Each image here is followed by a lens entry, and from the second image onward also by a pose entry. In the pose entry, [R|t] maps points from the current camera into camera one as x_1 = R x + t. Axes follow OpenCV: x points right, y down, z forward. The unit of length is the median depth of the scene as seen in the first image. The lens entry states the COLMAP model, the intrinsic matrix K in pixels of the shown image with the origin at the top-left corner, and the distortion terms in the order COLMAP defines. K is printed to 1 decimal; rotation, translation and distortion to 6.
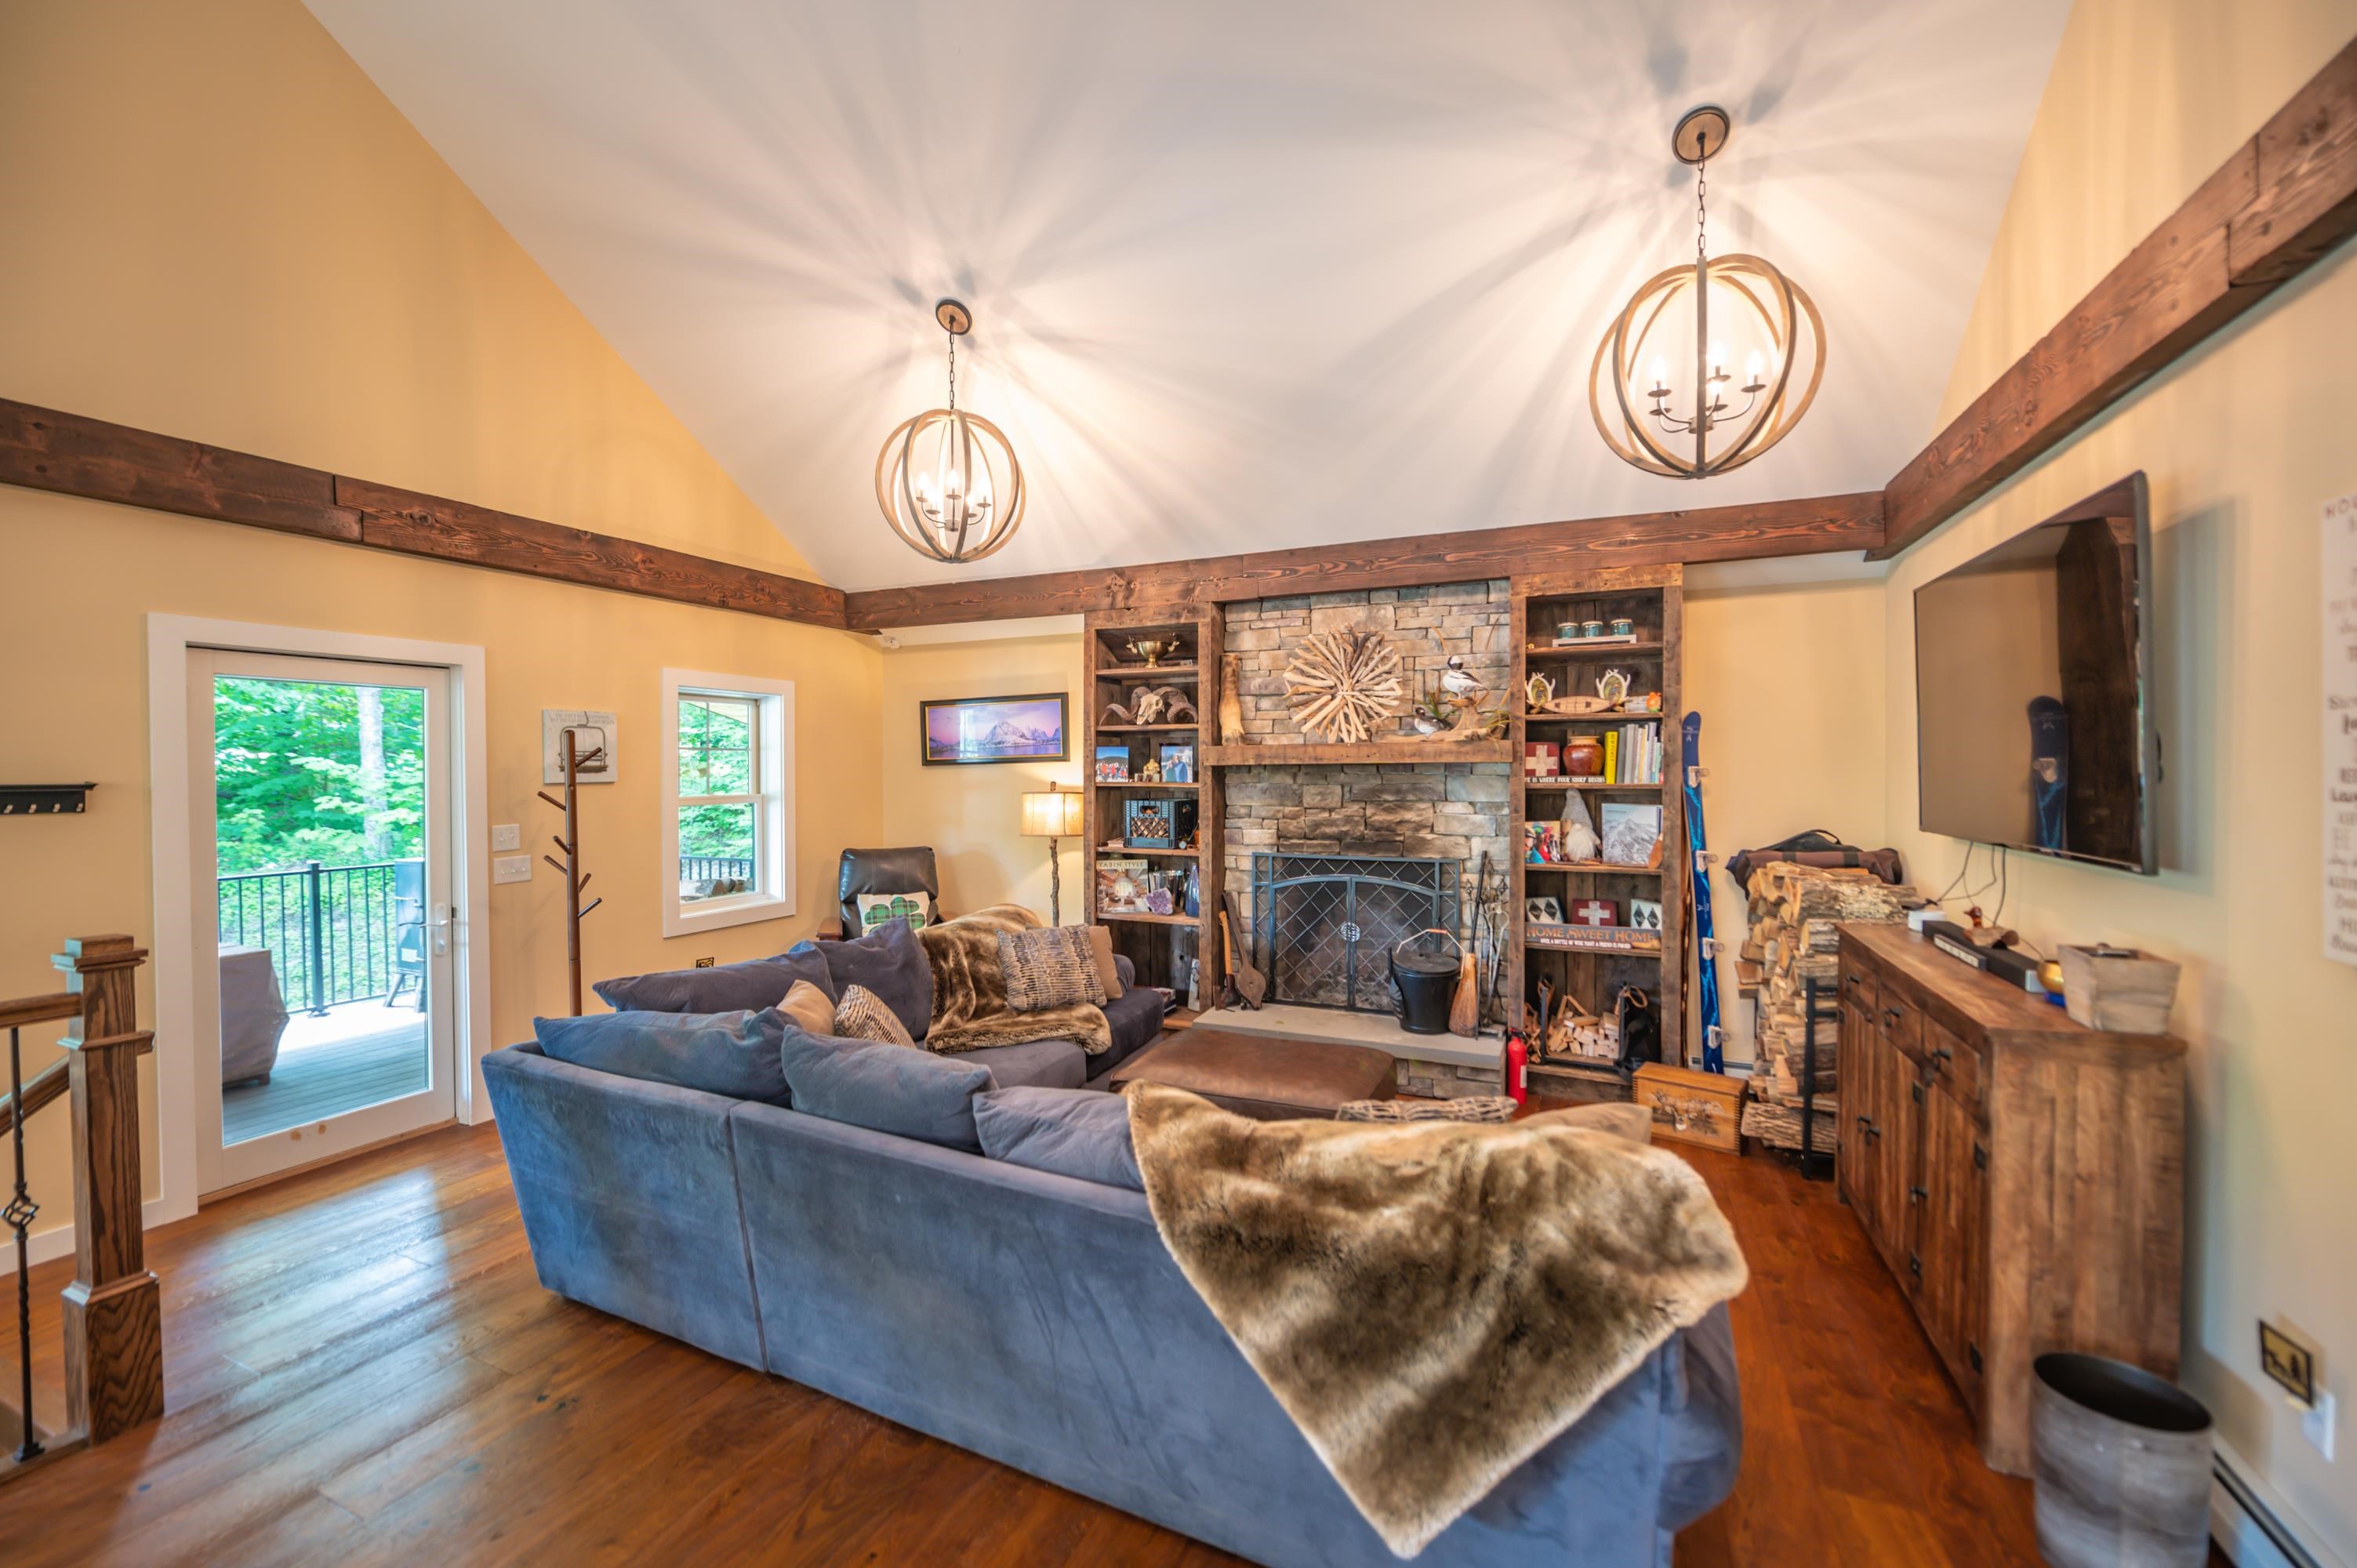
lens RADIAL K [[940.3, 0, 1170.3], [0, 940.3, 778.4], [0, 0, 1]] dist [-0.005346, -0.000629]
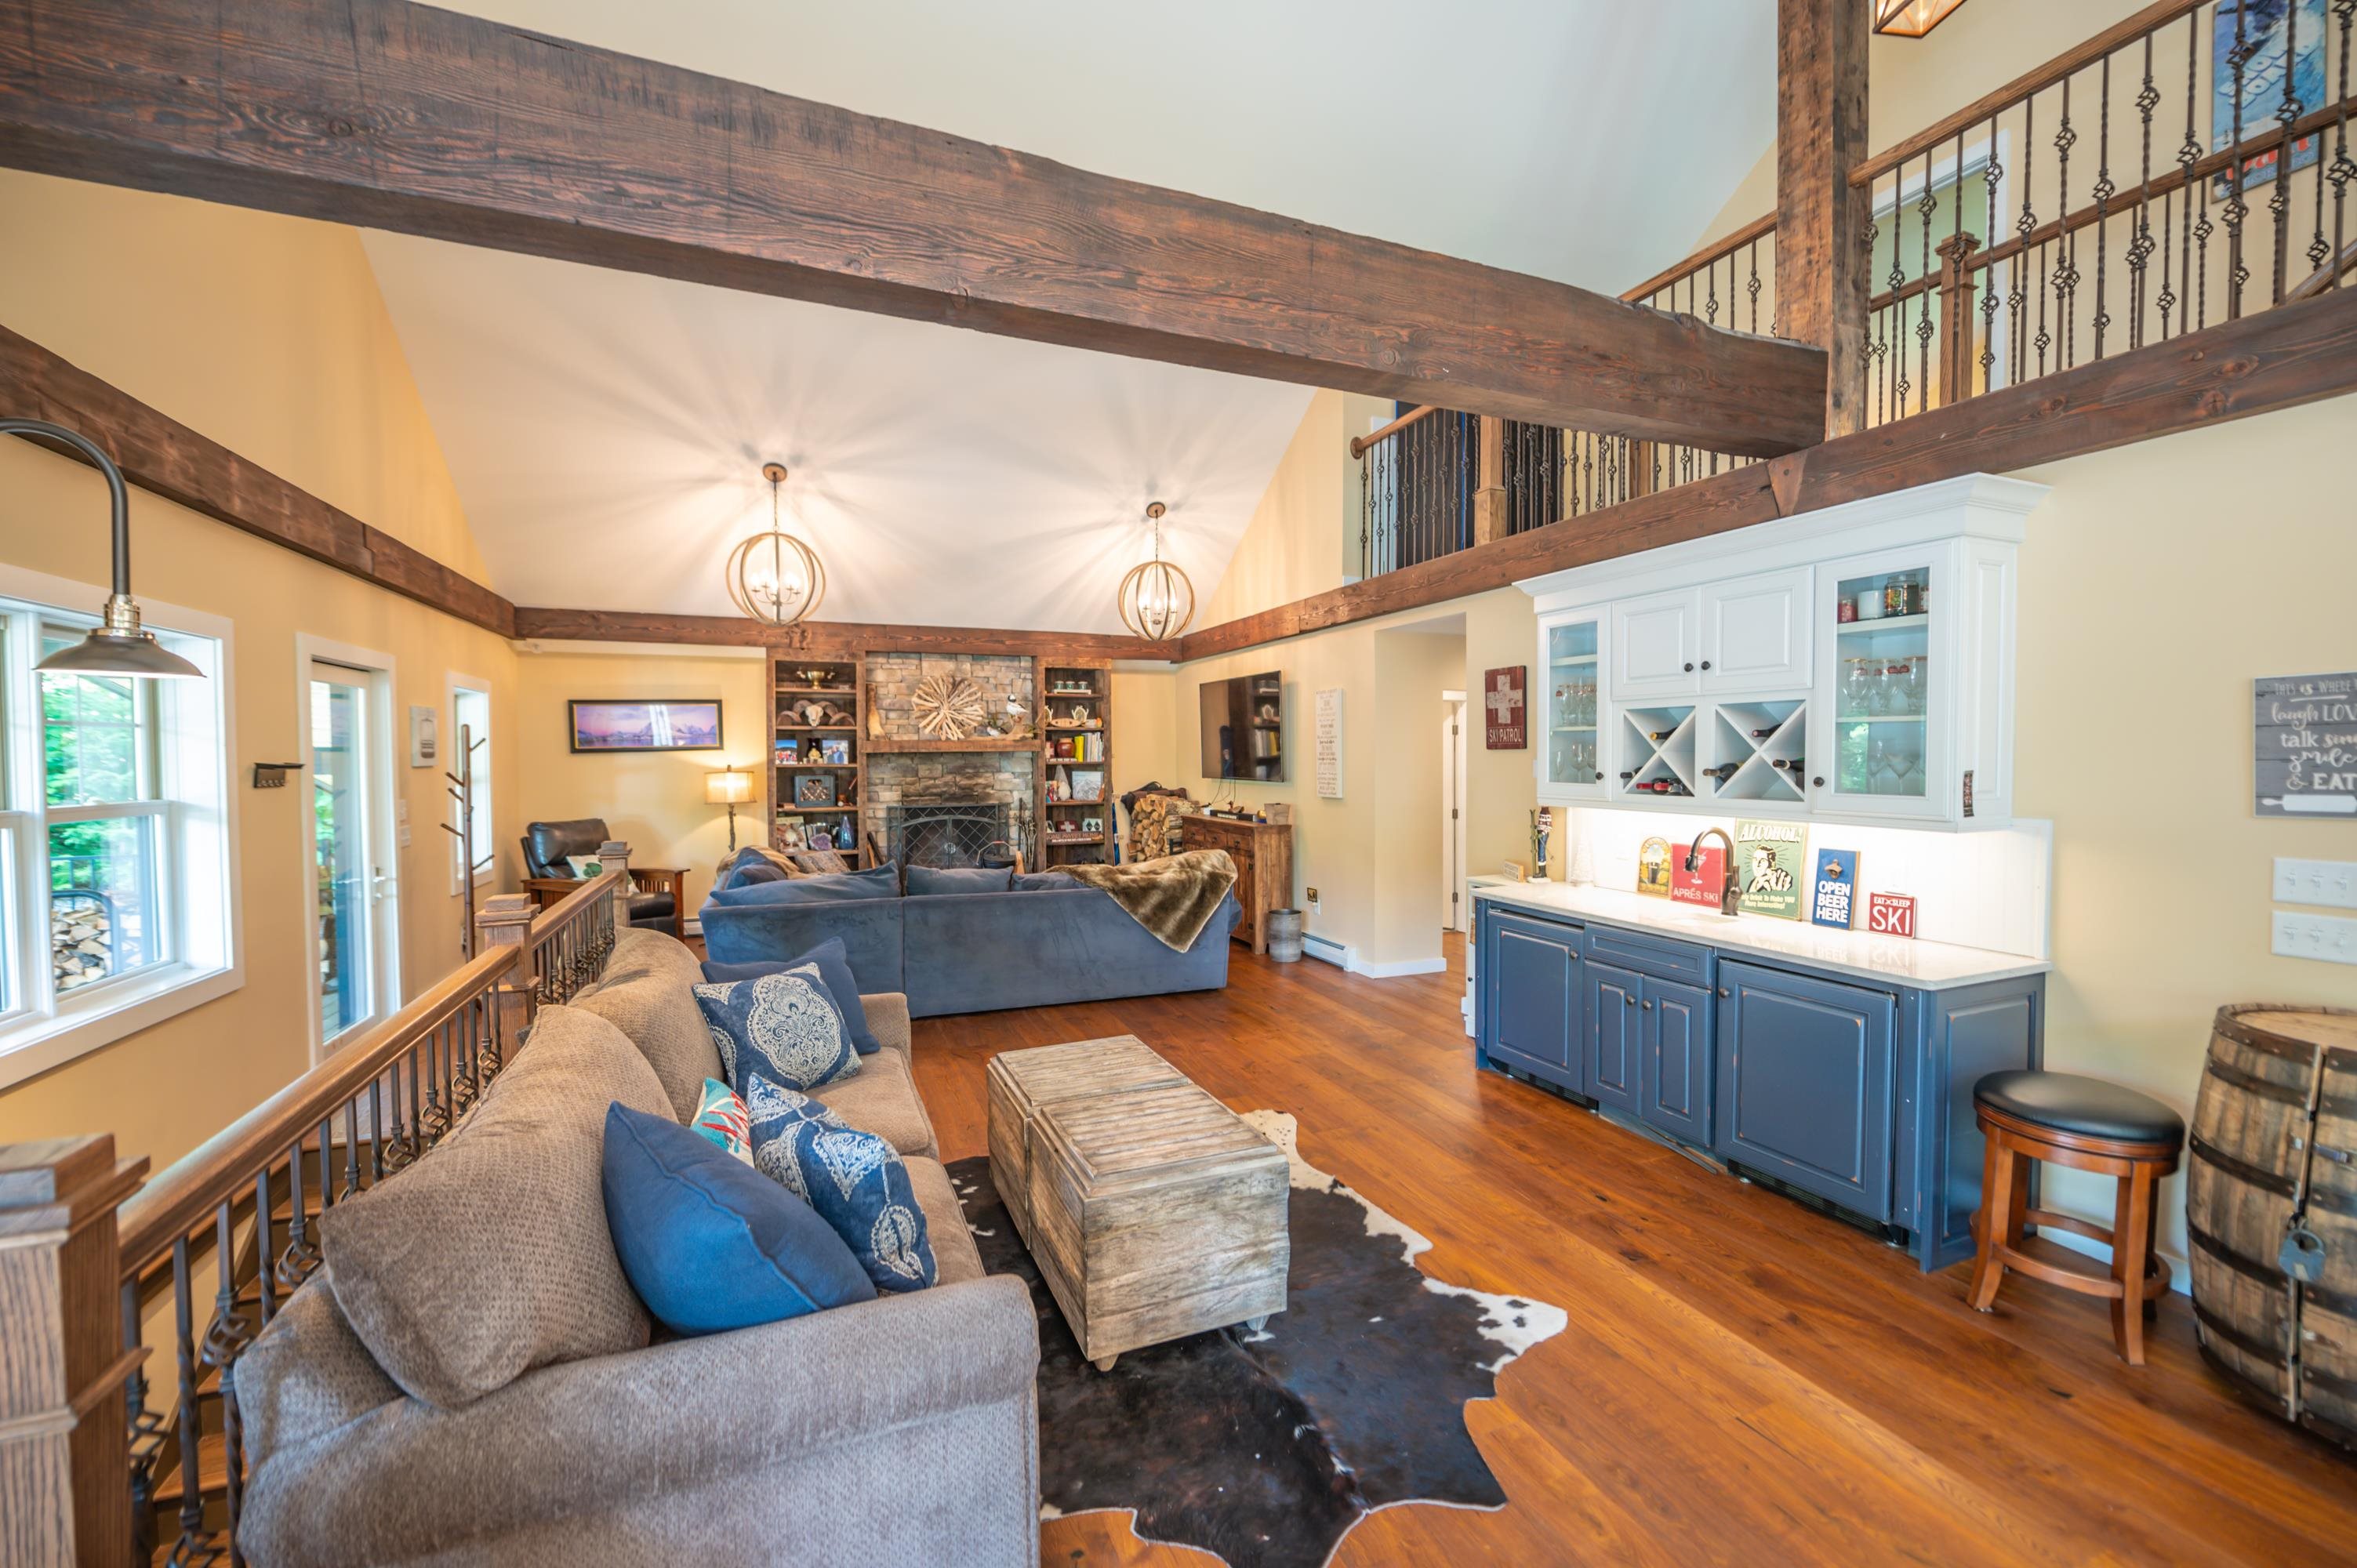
lens RADIAL K [[940.3, 0, 1170.3], [0, 940.3, 778.4], [0, 0, 1]] dist [-0.005346, -0.000629]
pose [[0.688834, -0.020505, 0.724629, -0.804696], [0.011055, 0.999781, 0.017782, 0.007504], [-0.724835, -0.004238, 0.688910, -0.509602]]
